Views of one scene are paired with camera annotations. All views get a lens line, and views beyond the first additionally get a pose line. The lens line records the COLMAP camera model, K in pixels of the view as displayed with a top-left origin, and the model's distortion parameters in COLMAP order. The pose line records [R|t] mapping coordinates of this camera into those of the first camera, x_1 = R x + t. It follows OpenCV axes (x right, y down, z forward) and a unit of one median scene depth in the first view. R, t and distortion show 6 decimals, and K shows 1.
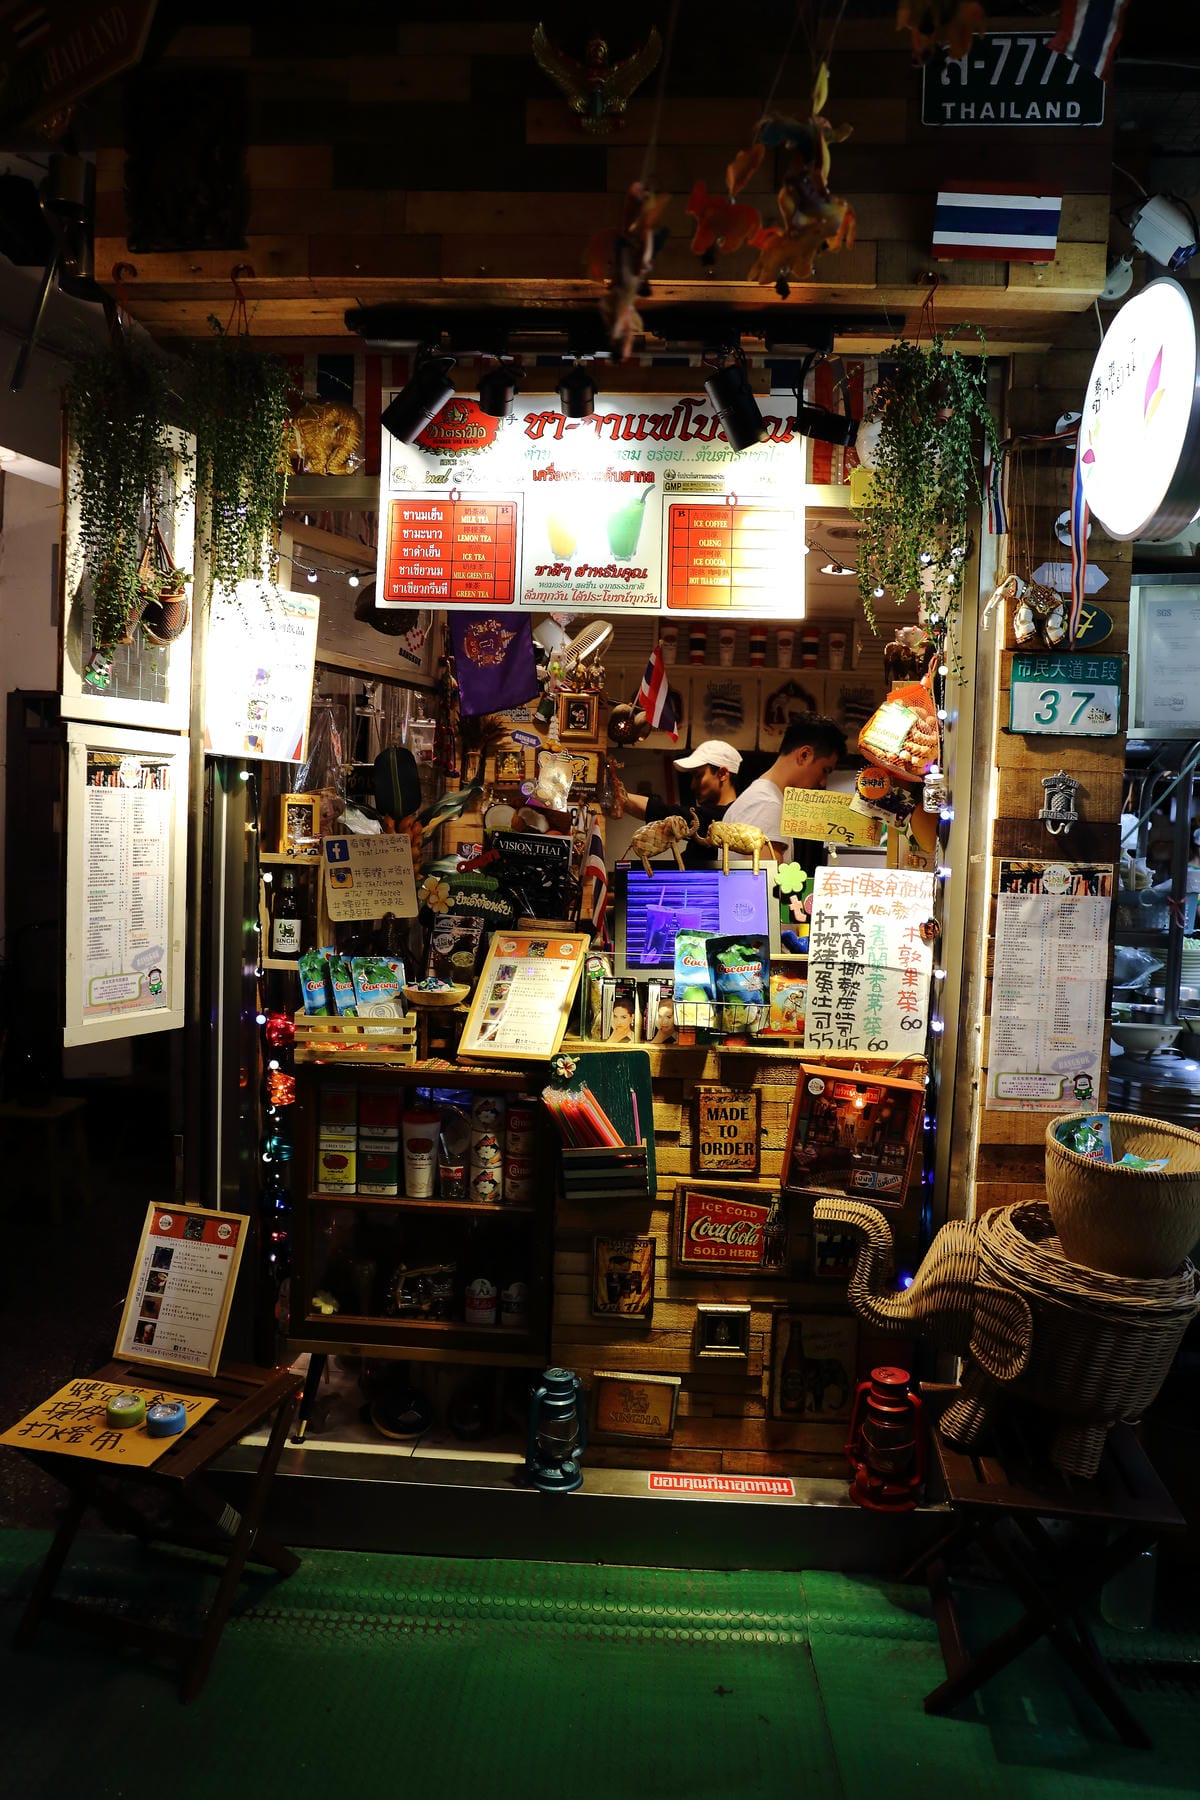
lens RADIAL K [[1169.0, 0, 602.0], [0, 1169.0, 896.8], [0, 0, 1]] dist [-0.059756, 0.011624]
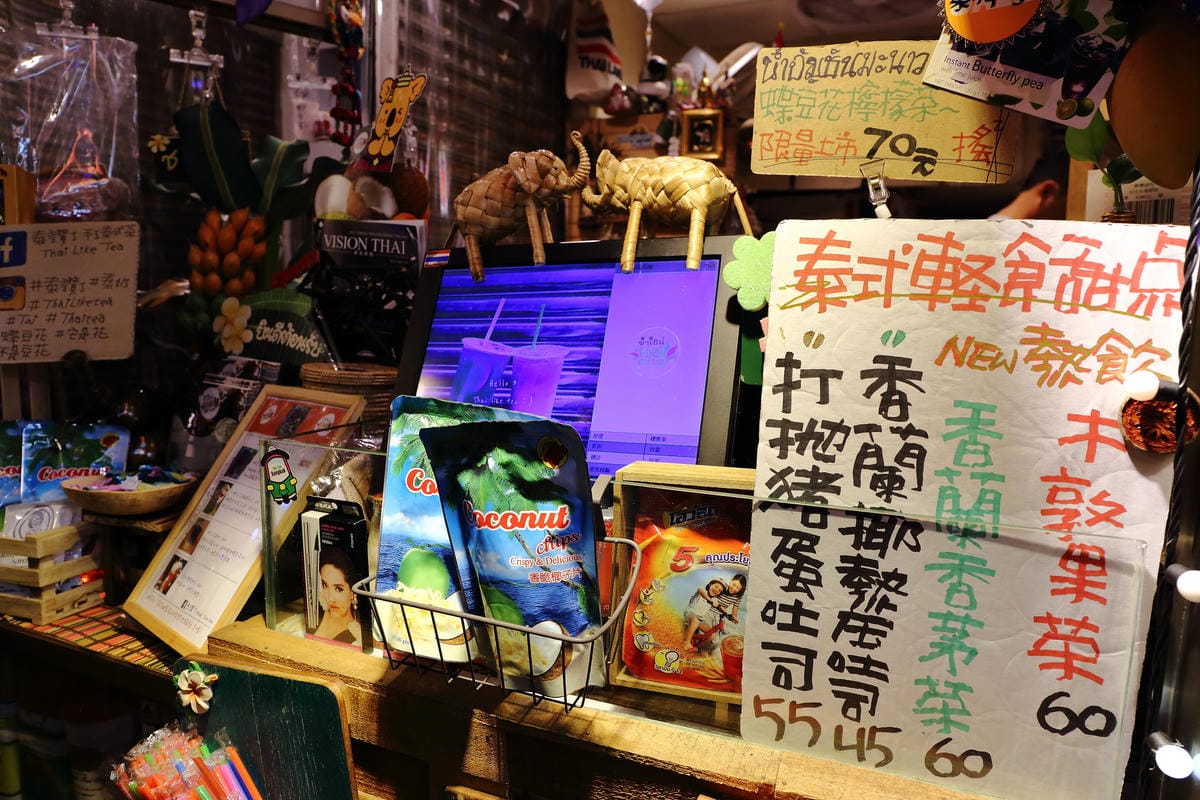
lens RADIAL K [[779.4, 0, 596.1], [0, 779.4, 396.5], [0, 0, 1]] dist [-0.059756, 0.011624]
pose [[0.936702, 0.029663, -0.348868, 0.212996], [-0.008074, 0.997970, 0.063174, 0.010551], [0.350033, -0.056359, 0.935040, 0.768162]]
